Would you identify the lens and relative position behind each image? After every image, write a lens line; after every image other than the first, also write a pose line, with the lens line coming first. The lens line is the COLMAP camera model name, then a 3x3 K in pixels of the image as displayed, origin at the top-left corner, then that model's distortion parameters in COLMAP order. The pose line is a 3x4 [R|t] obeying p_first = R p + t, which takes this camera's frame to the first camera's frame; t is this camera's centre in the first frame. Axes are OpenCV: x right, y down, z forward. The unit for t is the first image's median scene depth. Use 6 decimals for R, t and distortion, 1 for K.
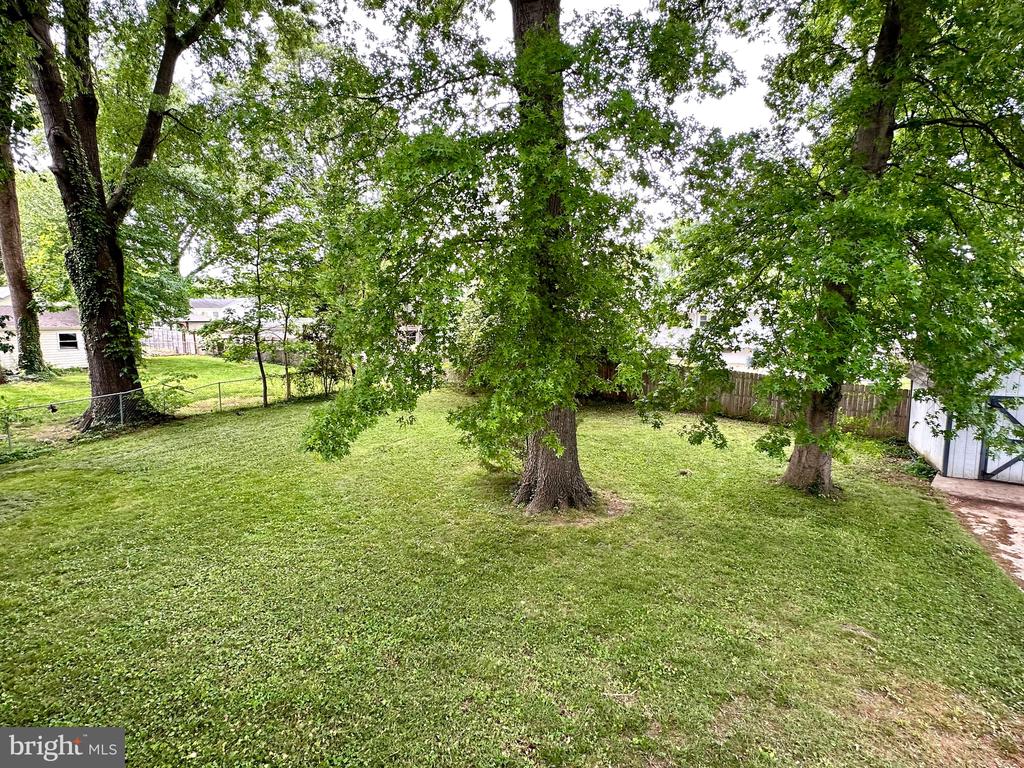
lens RADIAL K [[504.7, 0, 513.0], [0, 504.7, 384.7], [0, 0, 1]] dist [-0.001654, 0.000157]
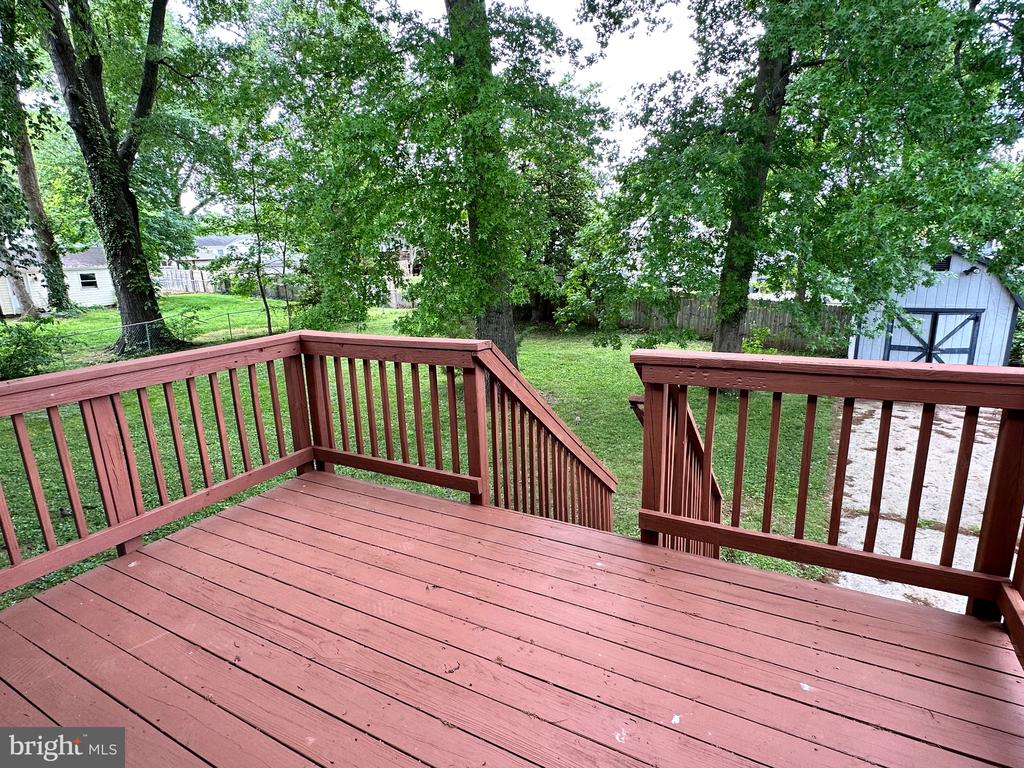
lens RADIAL K [[547.1, 0, 513.7], [0, 547.1, 385.4], [0, 0, 1]] dist [0.001026, -0.000293]
pose [[0.998574, -0.011856, -0.052050, 0.102988], [0.017615, 0.993595, 0.111622, 0.027308], [0.050394, -0.112380, 0.992387, -0.176554]]
